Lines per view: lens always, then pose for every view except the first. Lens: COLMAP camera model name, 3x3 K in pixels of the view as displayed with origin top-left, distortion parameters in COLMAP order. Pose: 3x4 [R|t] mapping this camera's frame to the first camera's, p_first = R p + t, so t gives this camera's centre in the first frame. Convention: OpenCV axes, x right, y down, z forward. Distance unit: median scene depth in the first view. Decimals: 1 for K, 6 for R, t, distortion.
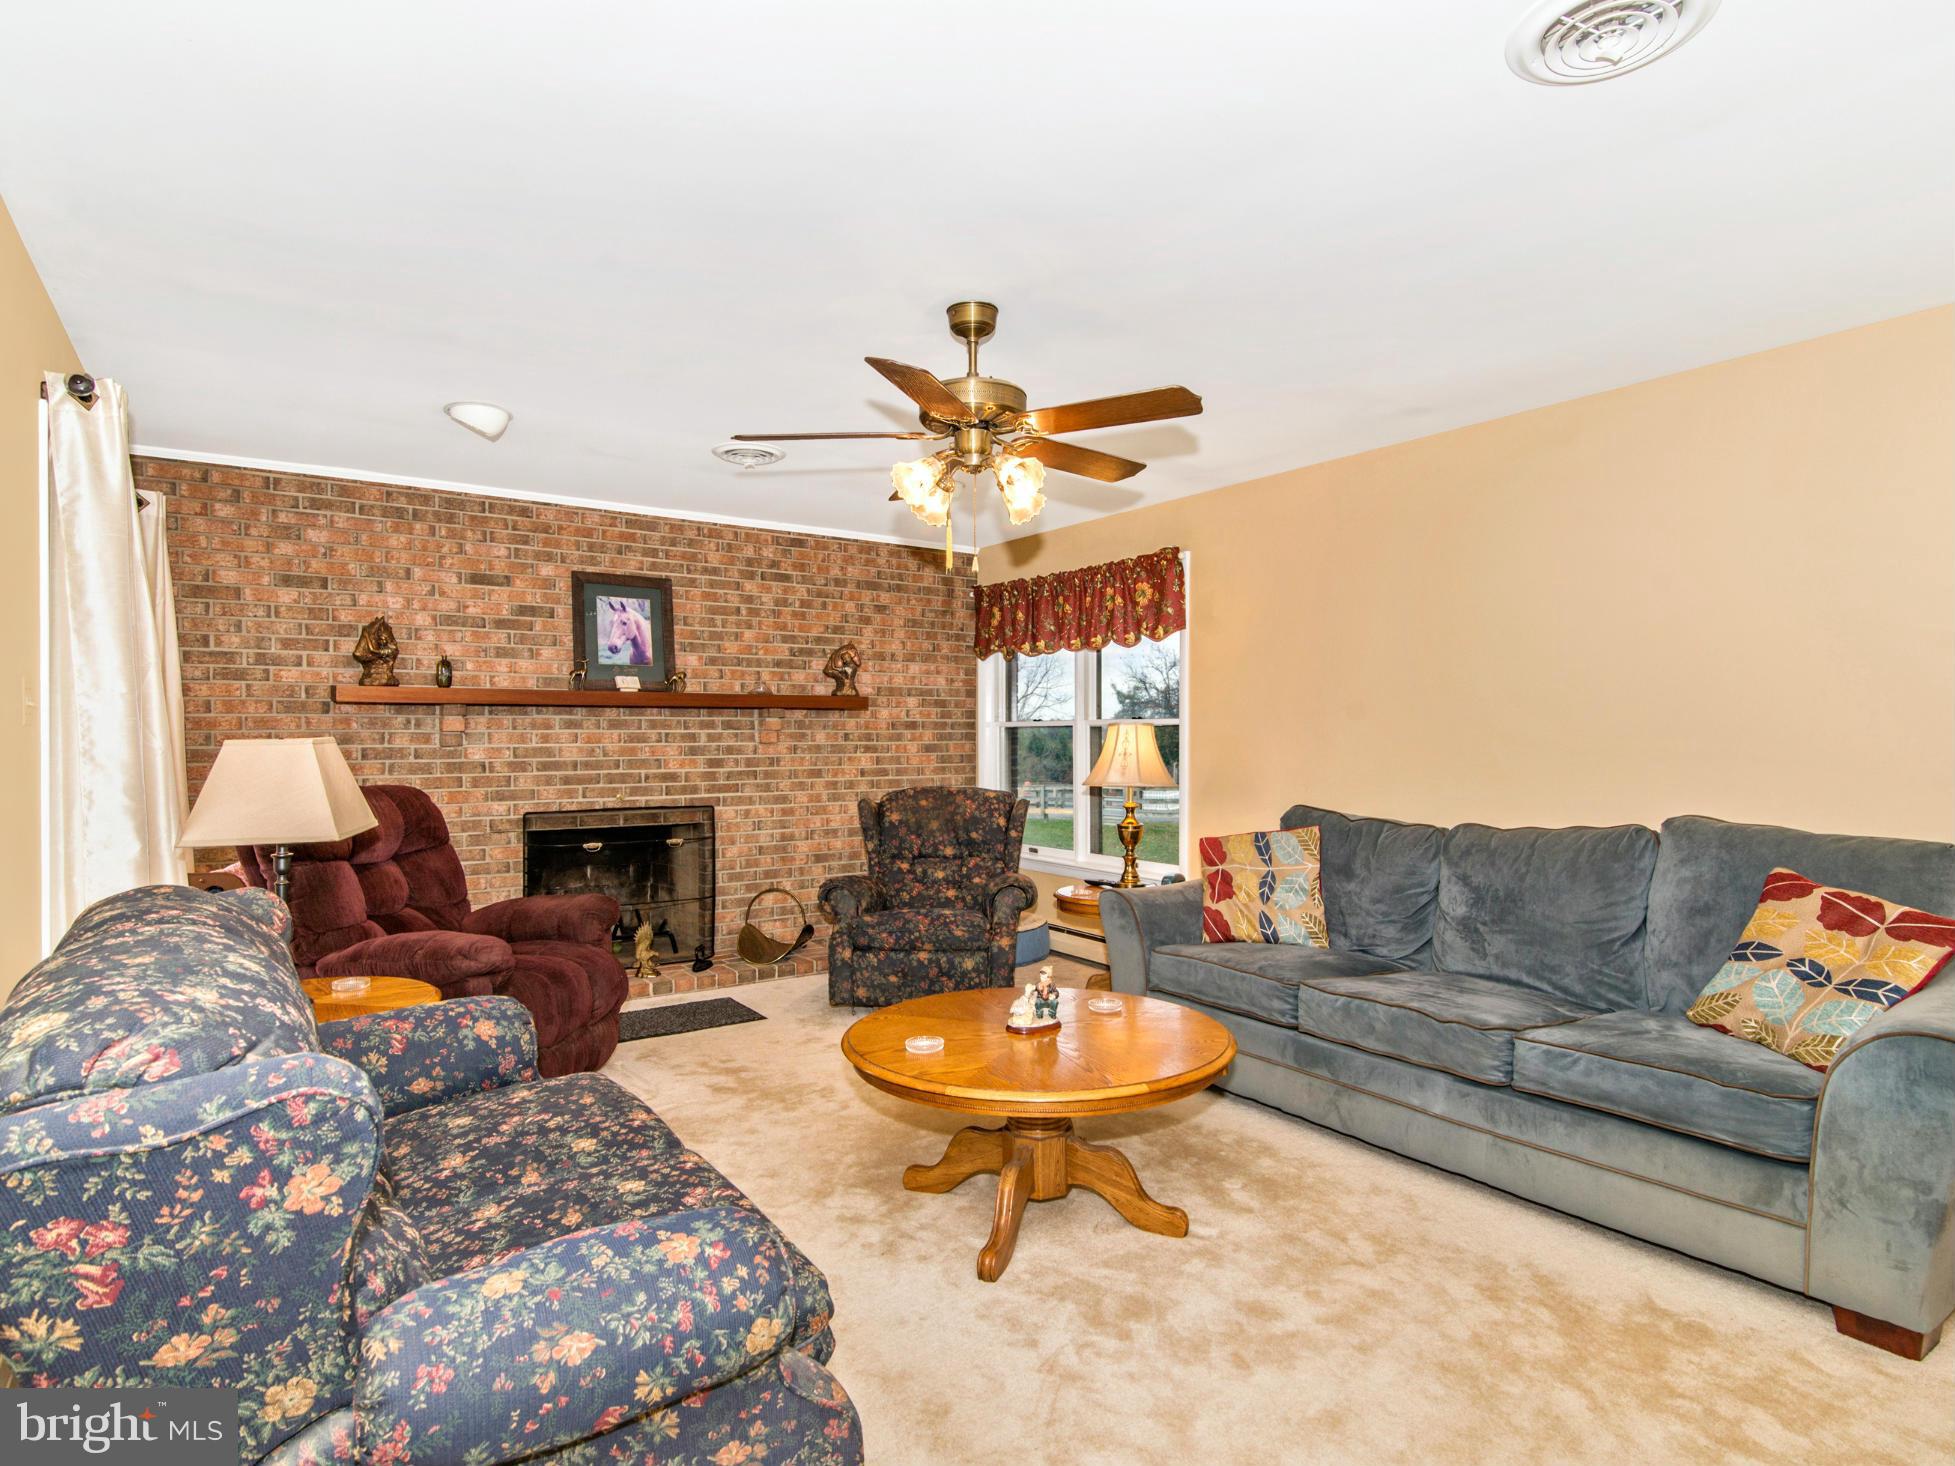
lens RADIAL K [[1072.2, 0, 1000.9], [0, 1072.2, 744.4], [0, 0, 1]] dist [0.004273, -0.000354]
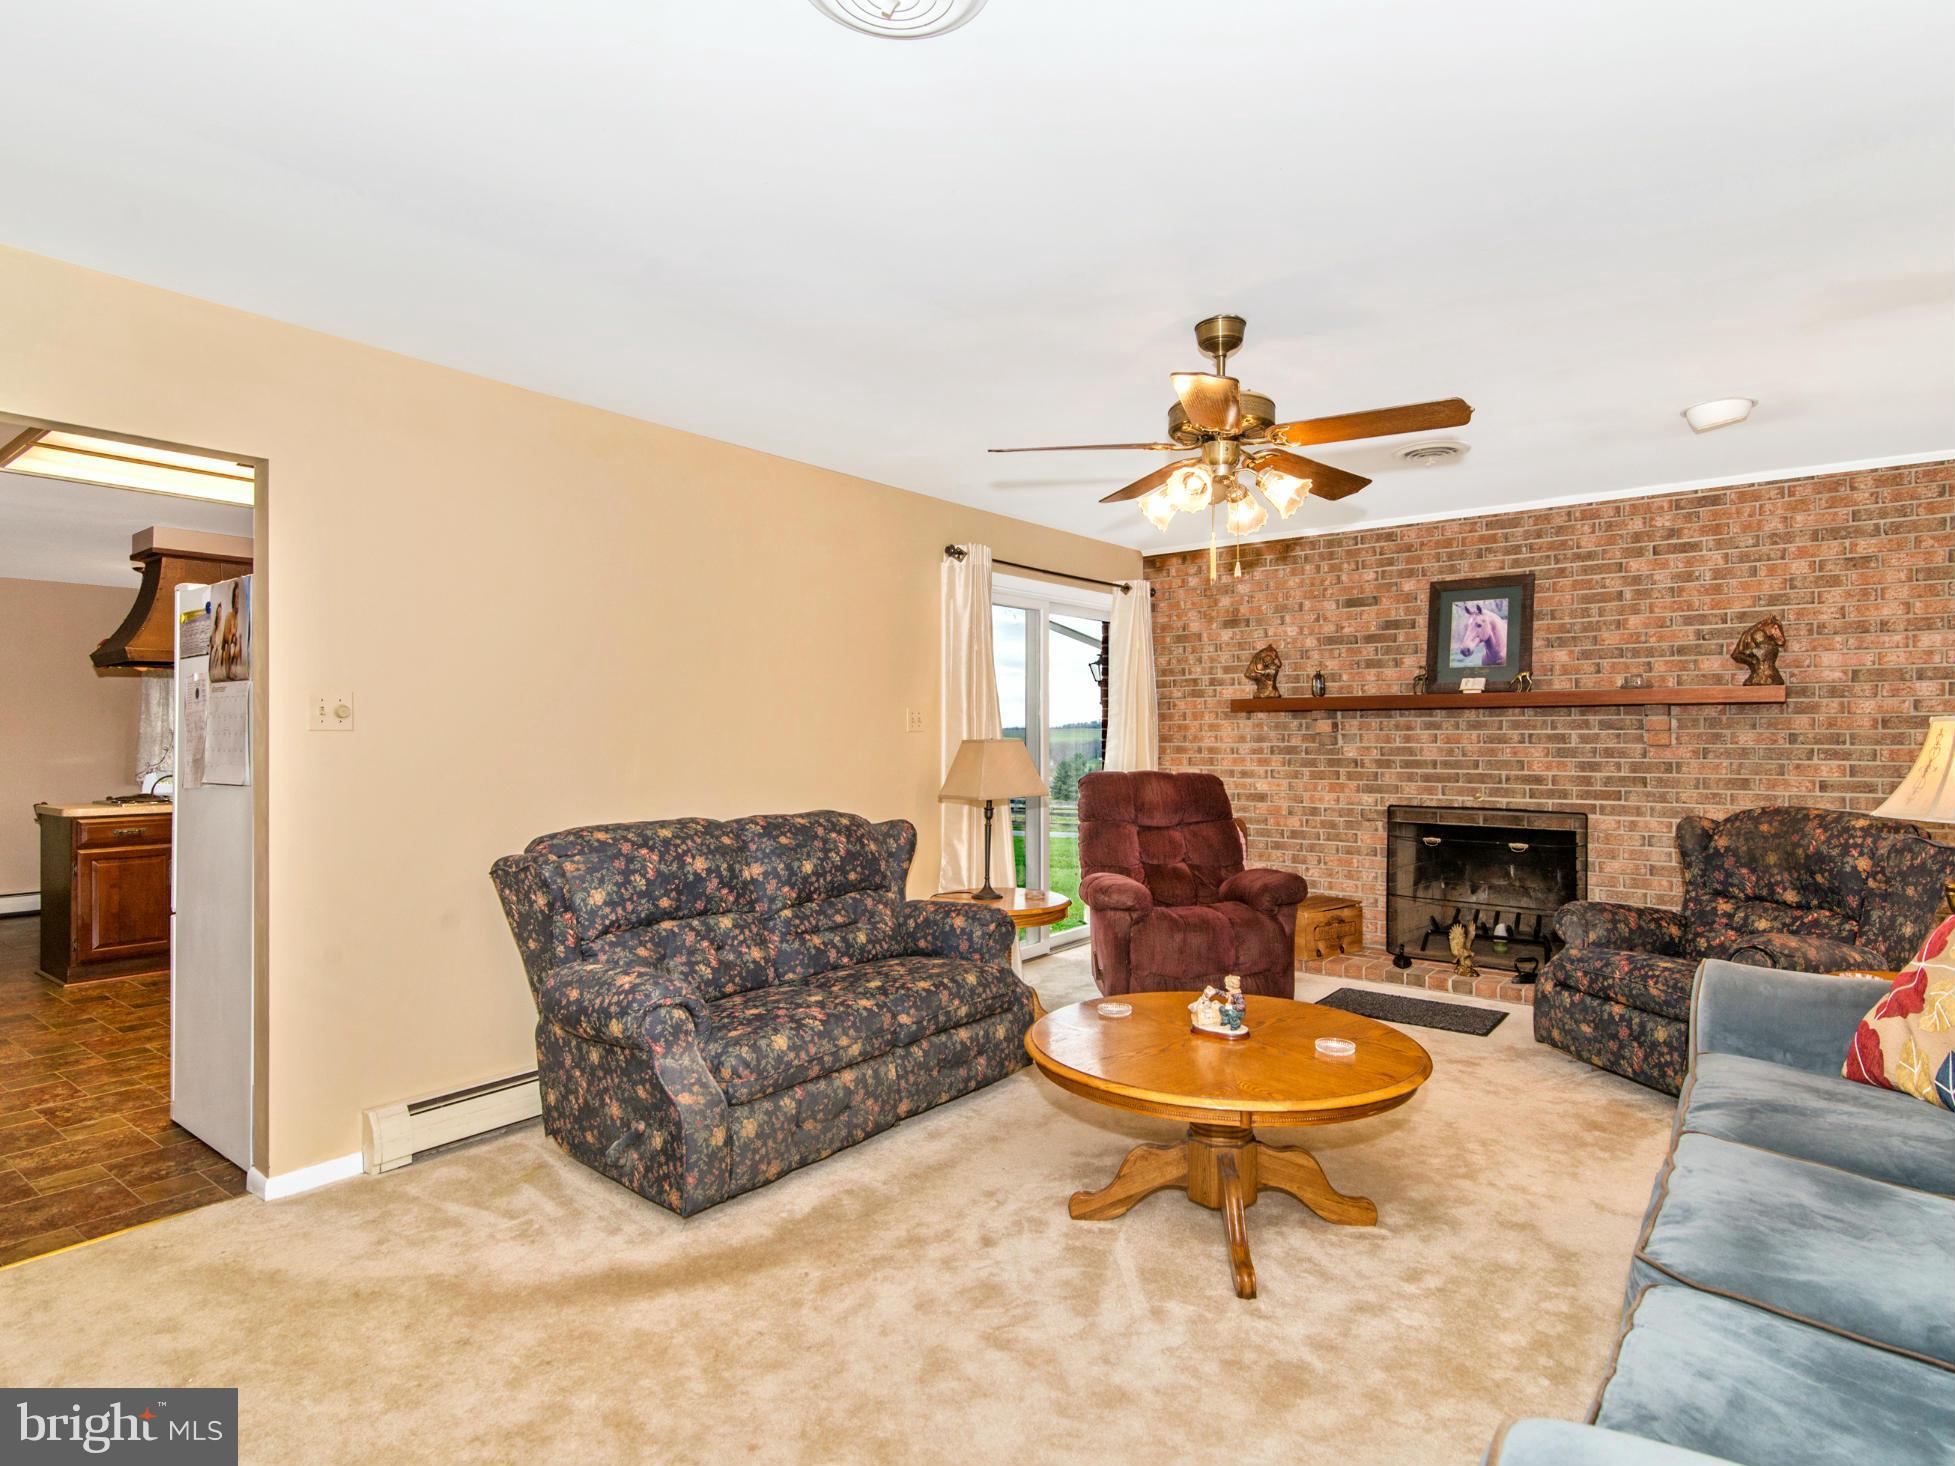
lens RADIAL K [[1072.2, 0, 1000.9], [0, 1072.2, 744.4], [0, 0, 1]] dist [0.004273, -0.000354]
pose [[0.286369, 0.009770, -0.958070, 0.494345], [-0.007052, 0.999942, 0.008089, -0.005672], [0.958093, 0.004440, 0.286422, 0.278246]]
